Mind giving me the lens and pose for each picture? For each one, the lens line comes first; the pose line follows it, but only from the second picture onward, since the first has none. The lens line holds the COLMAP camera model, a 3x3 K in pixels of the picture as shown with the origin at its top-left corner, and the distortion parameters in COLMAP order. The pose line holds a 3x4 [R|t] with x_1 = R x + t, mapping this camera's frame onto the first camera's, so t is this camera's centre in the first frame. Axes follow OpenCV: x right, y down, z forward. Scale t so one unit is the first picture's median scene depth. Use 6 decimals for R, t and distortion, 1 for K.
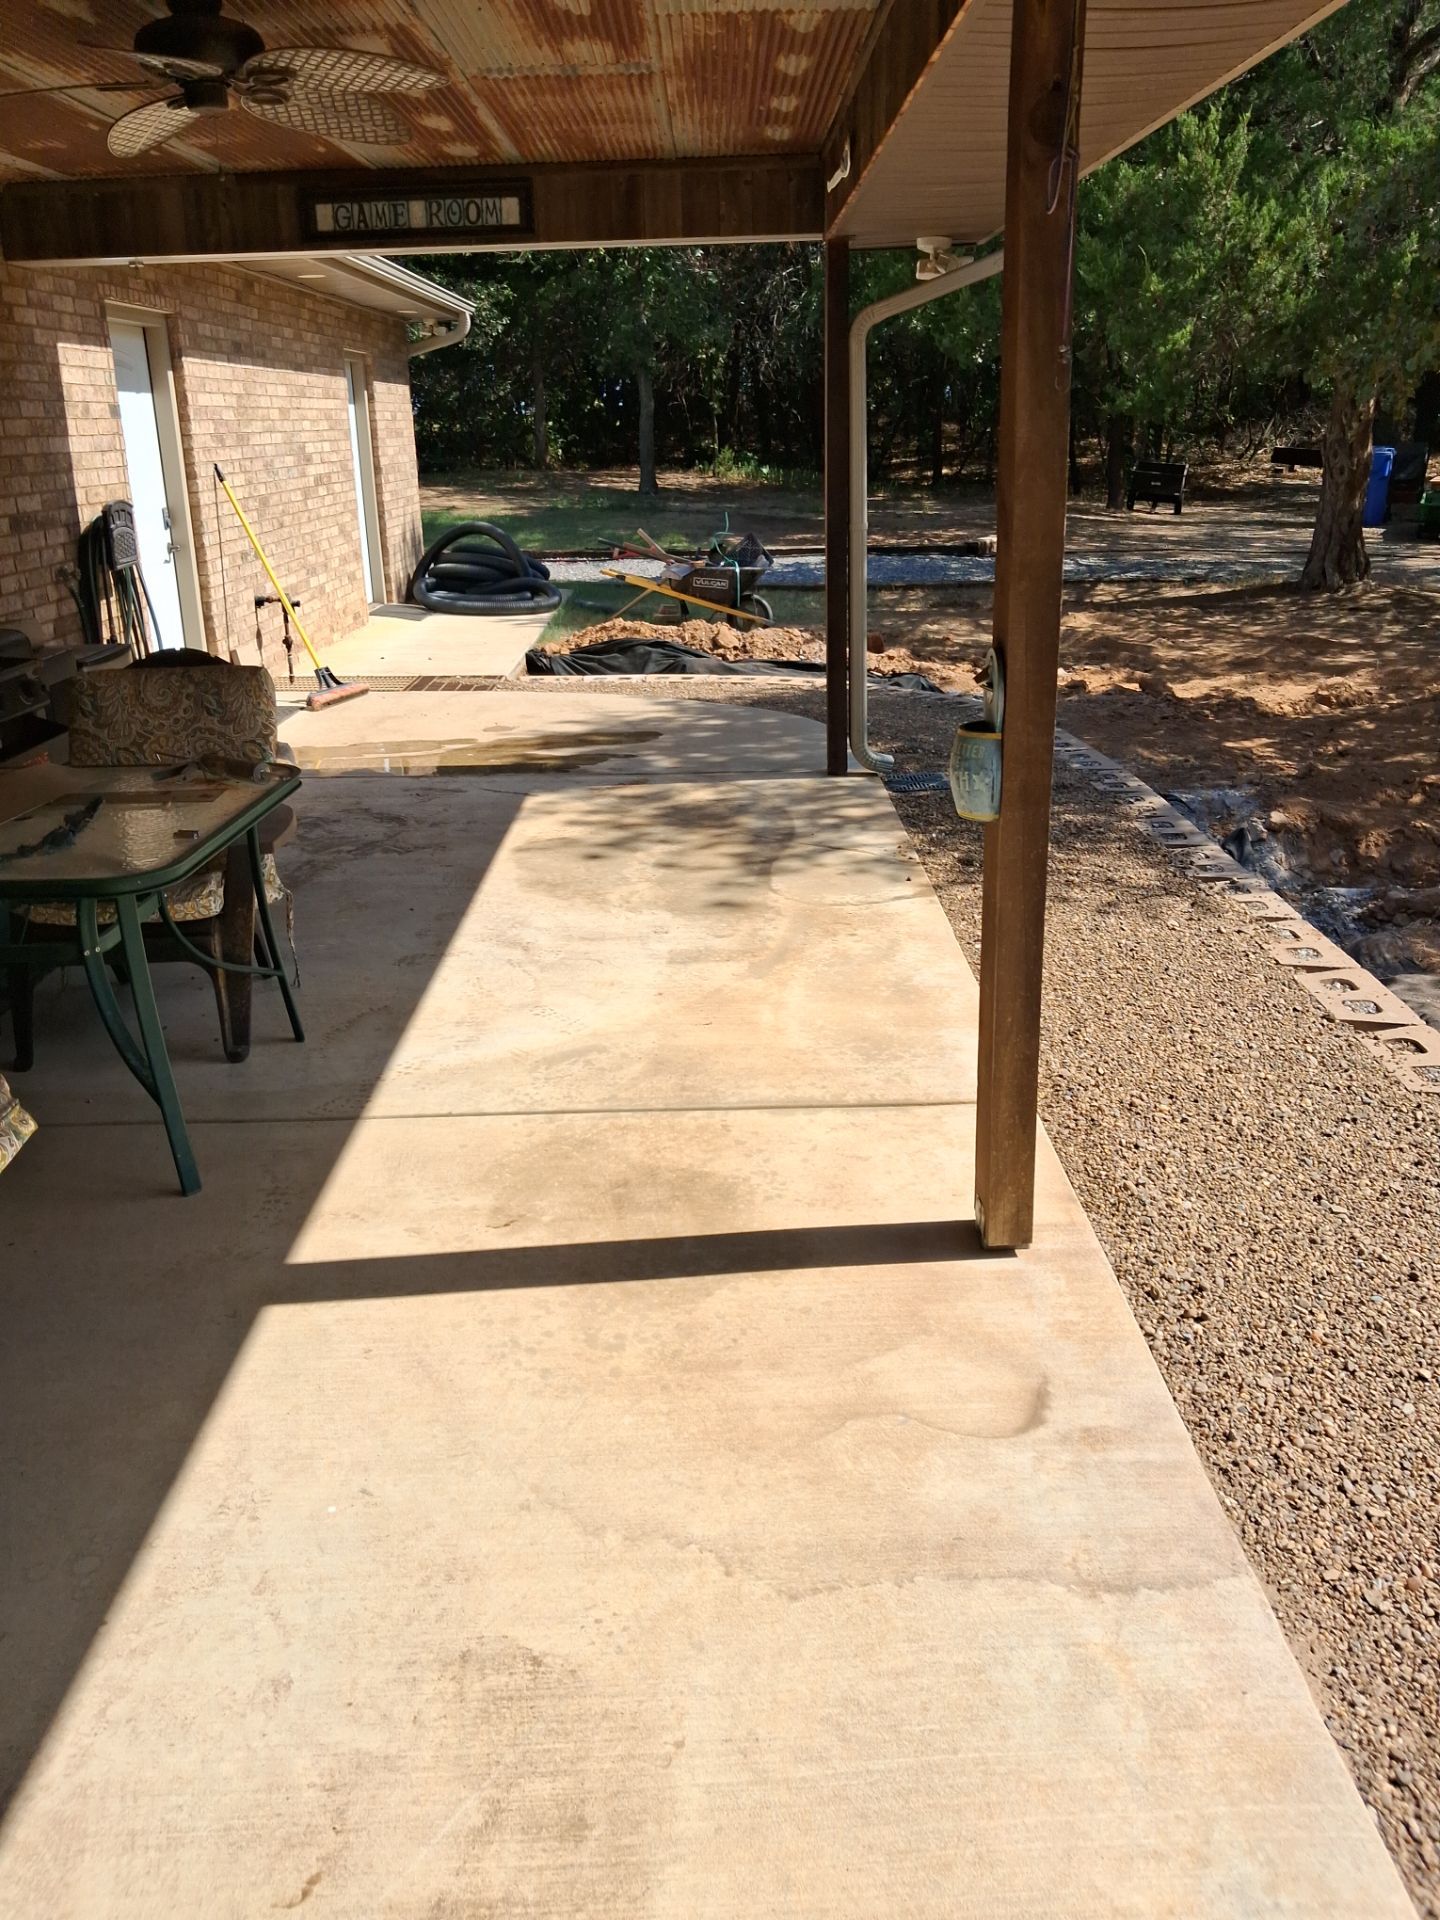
lens RADIAL K [[1536.8, 0, 683.9], [0, 1536.8, 962.2], [0, 0, 1]] dist [0.002784, -0.001875]
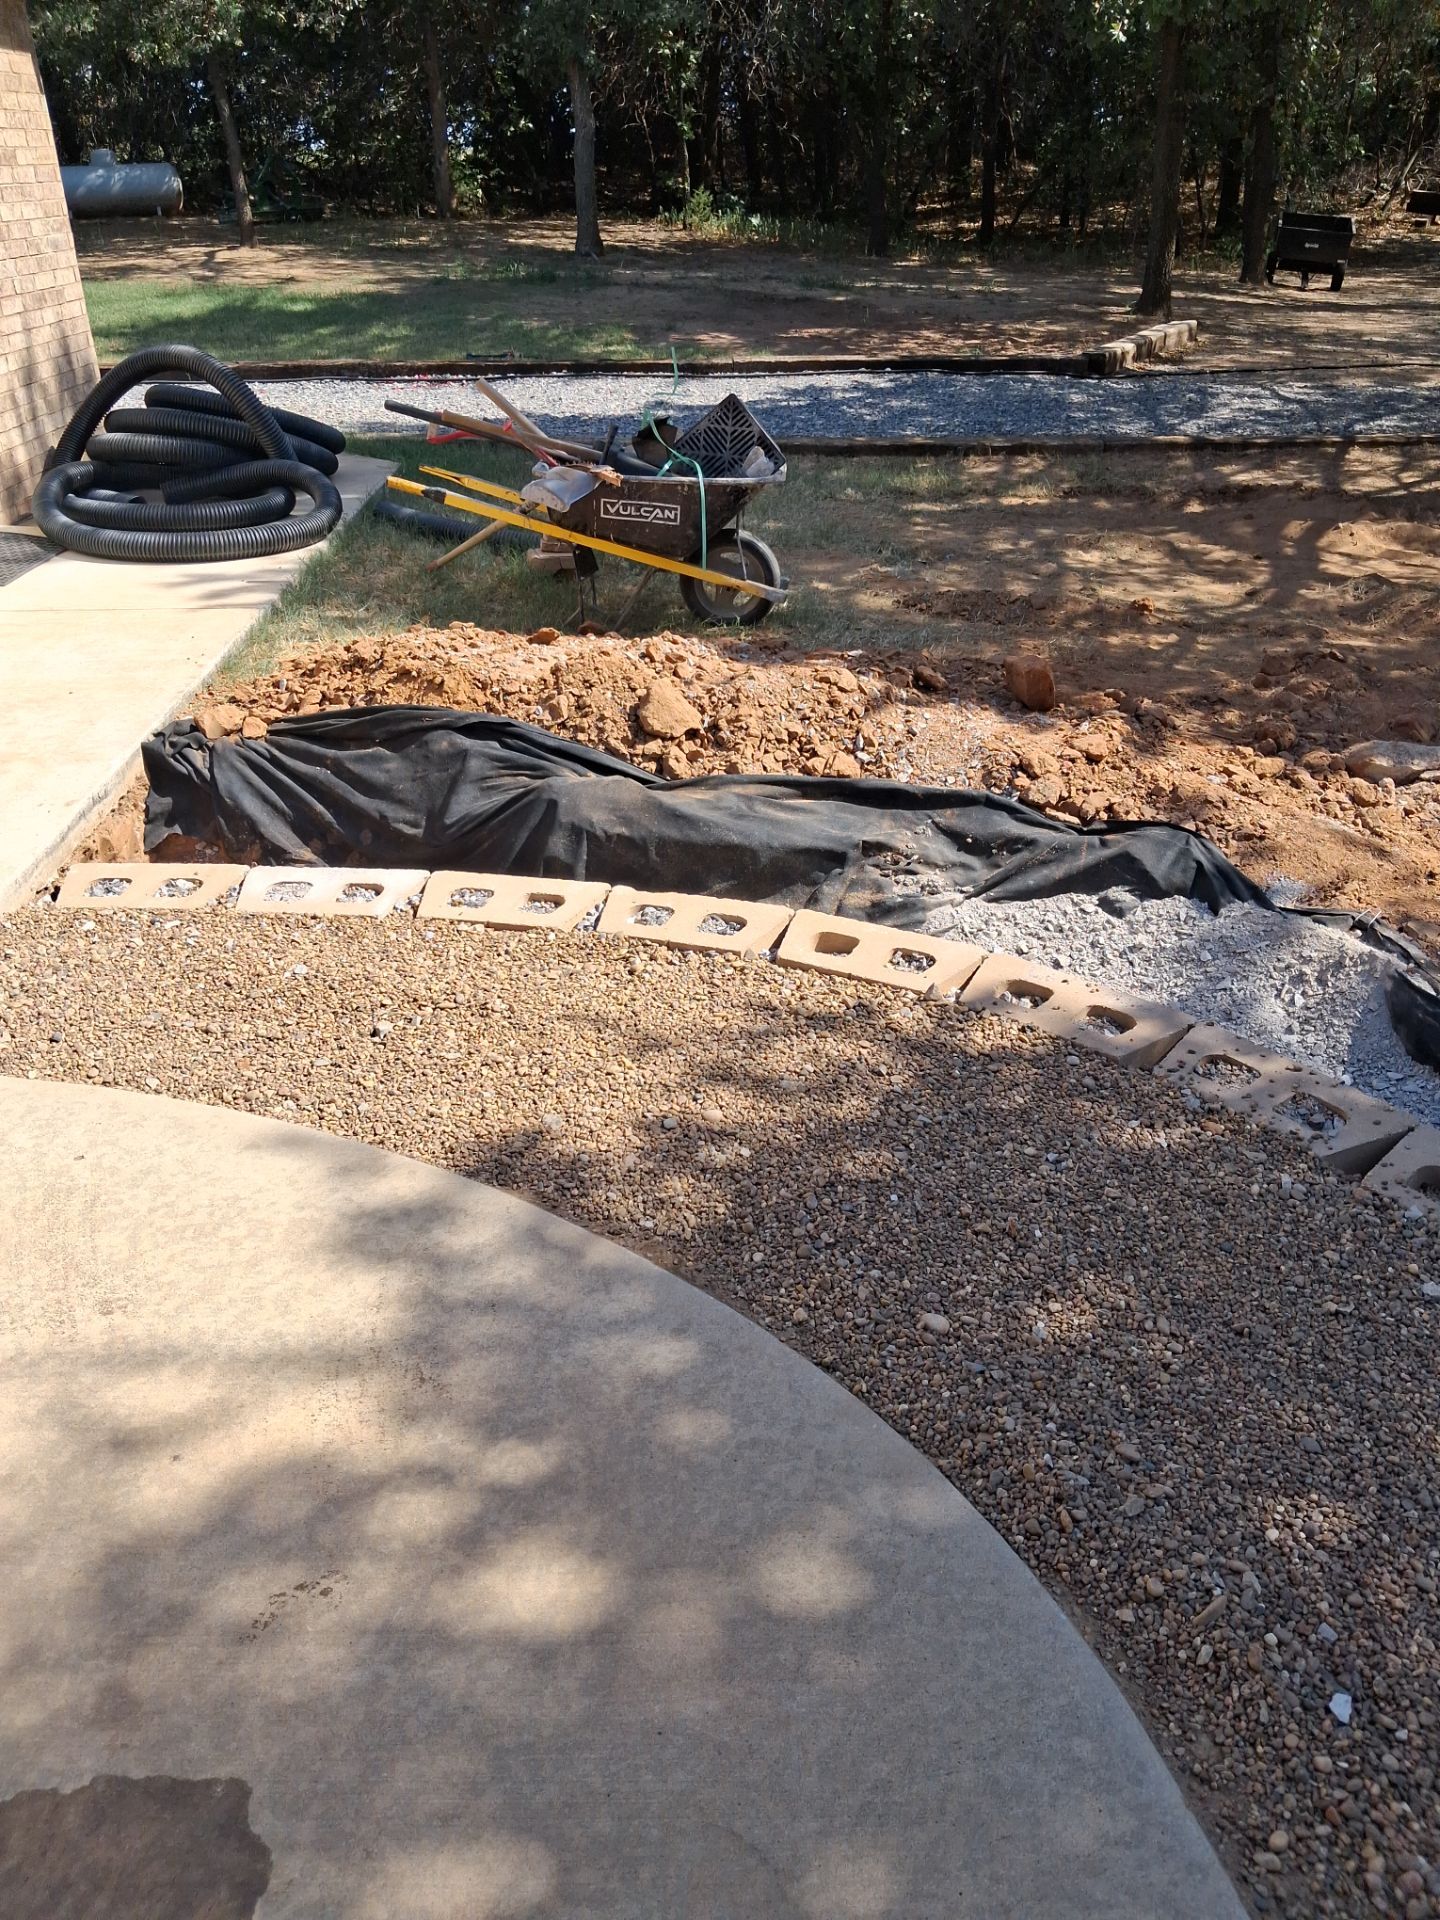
lens RADIAL K [[1674.7, 0, 720.0], [0, 1674.7, 960.0], [0, 0, 1]] dist [-0.074848, 0.146756]
pose [[0.999451, -0.008271, 0.032085, 0.011469], [0.004610, 0.993637, 0.112536, -0.083945], [-0.032812, -0.112326, 0.993129, 0.249963]]
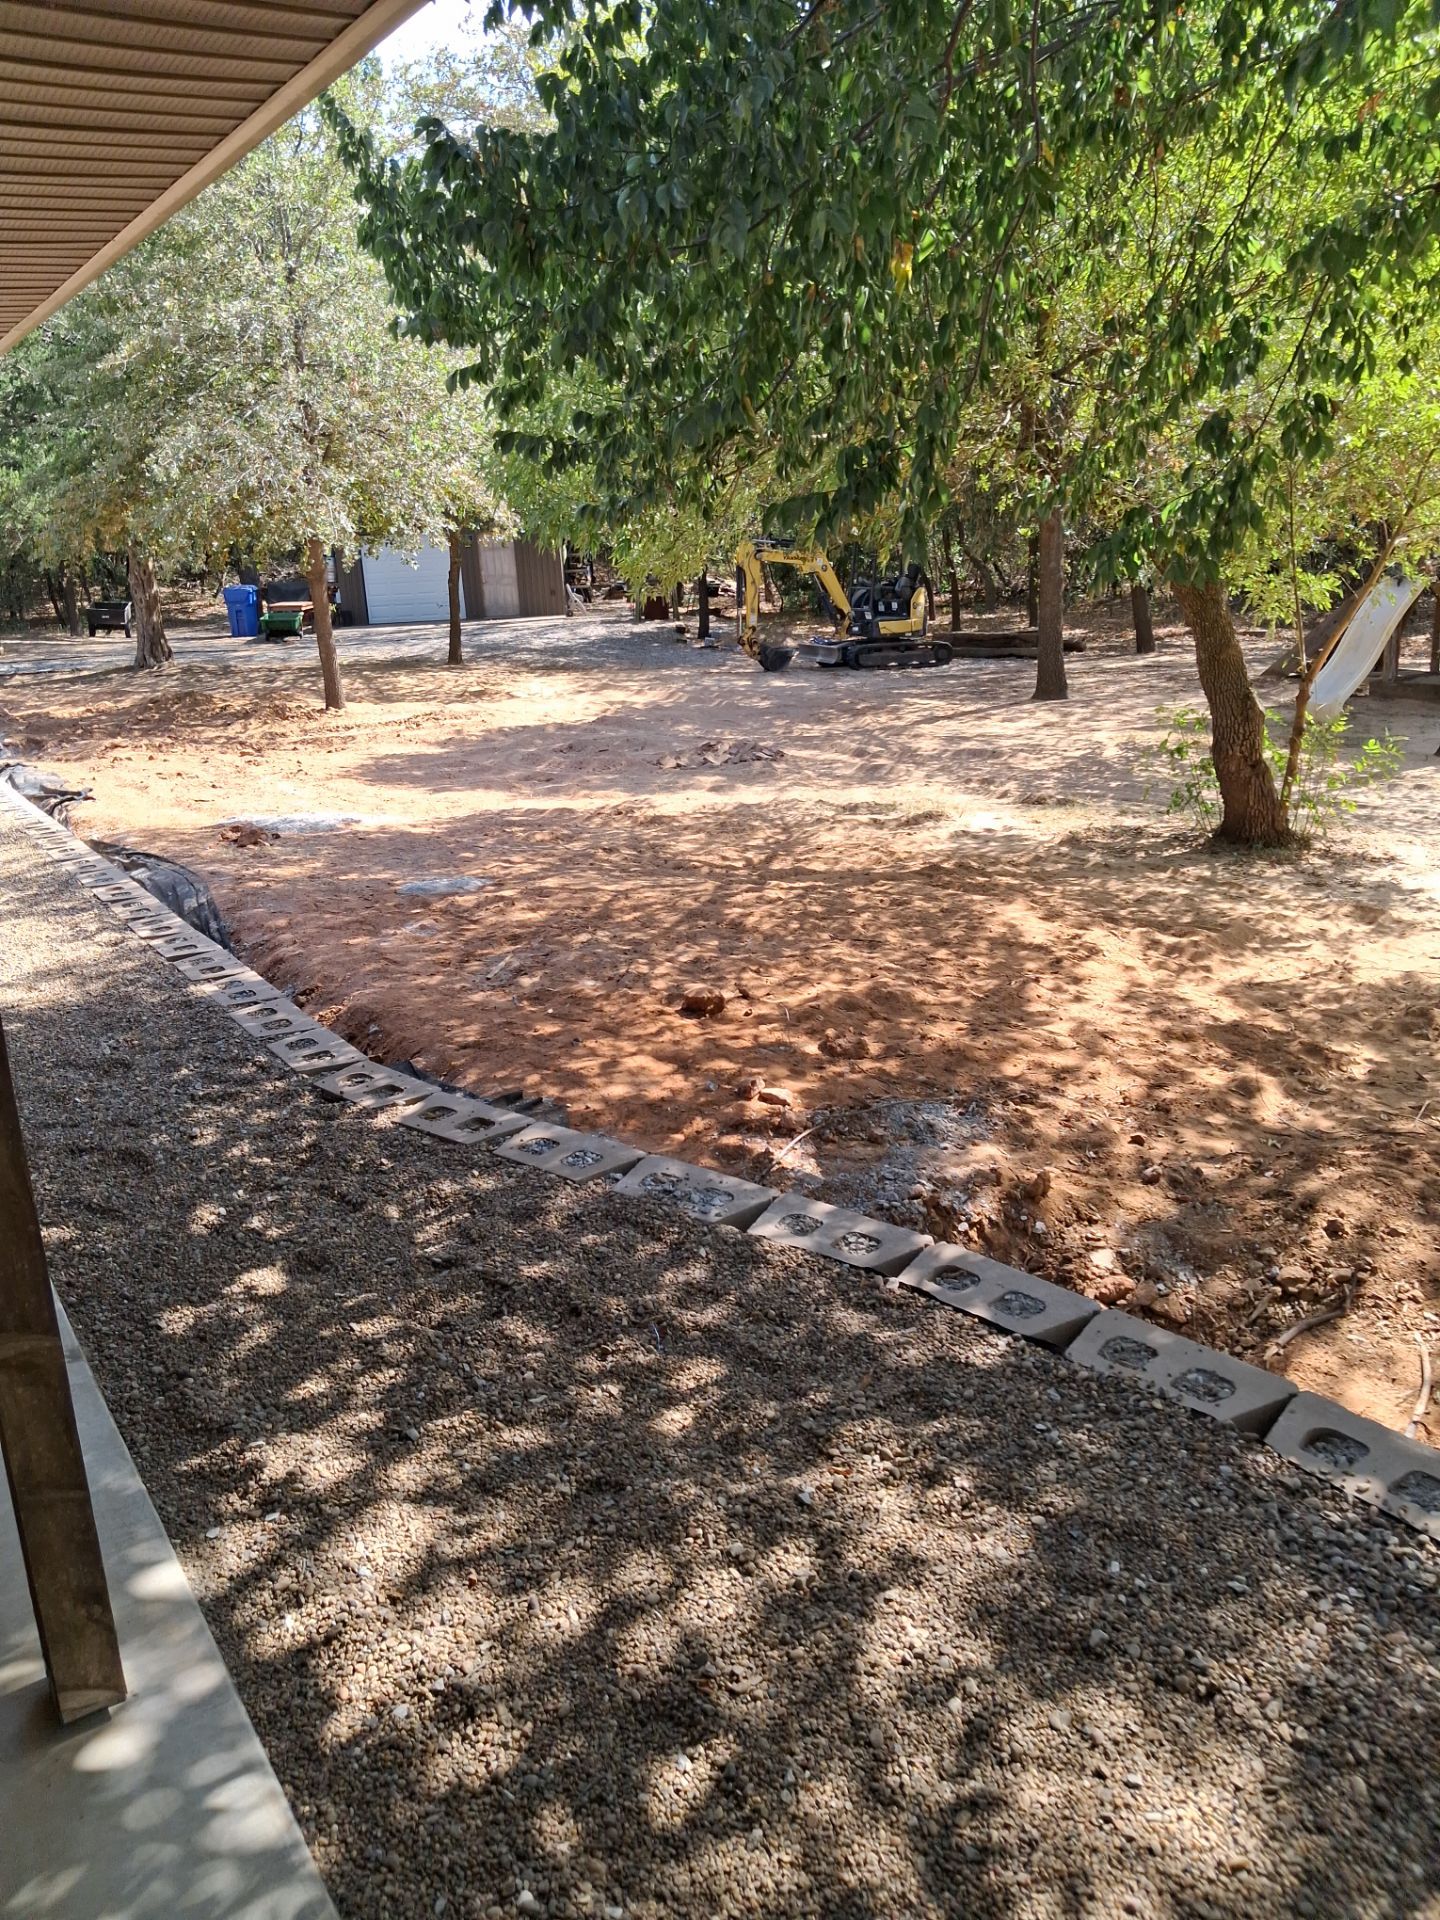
lens RADIAL K [[1674.7, 0, 720.0], [0, 1674.7, 960.0], [0, 0, 1]] dist [-0.074848, 0.146756]
pose [[0.862421, -0.150146, 0.483412, 0.015014], [0.199989, 0.978368, -0.052909, 0.212500], [-0.465011, 0.142307, 0.873793, -0.612173]]
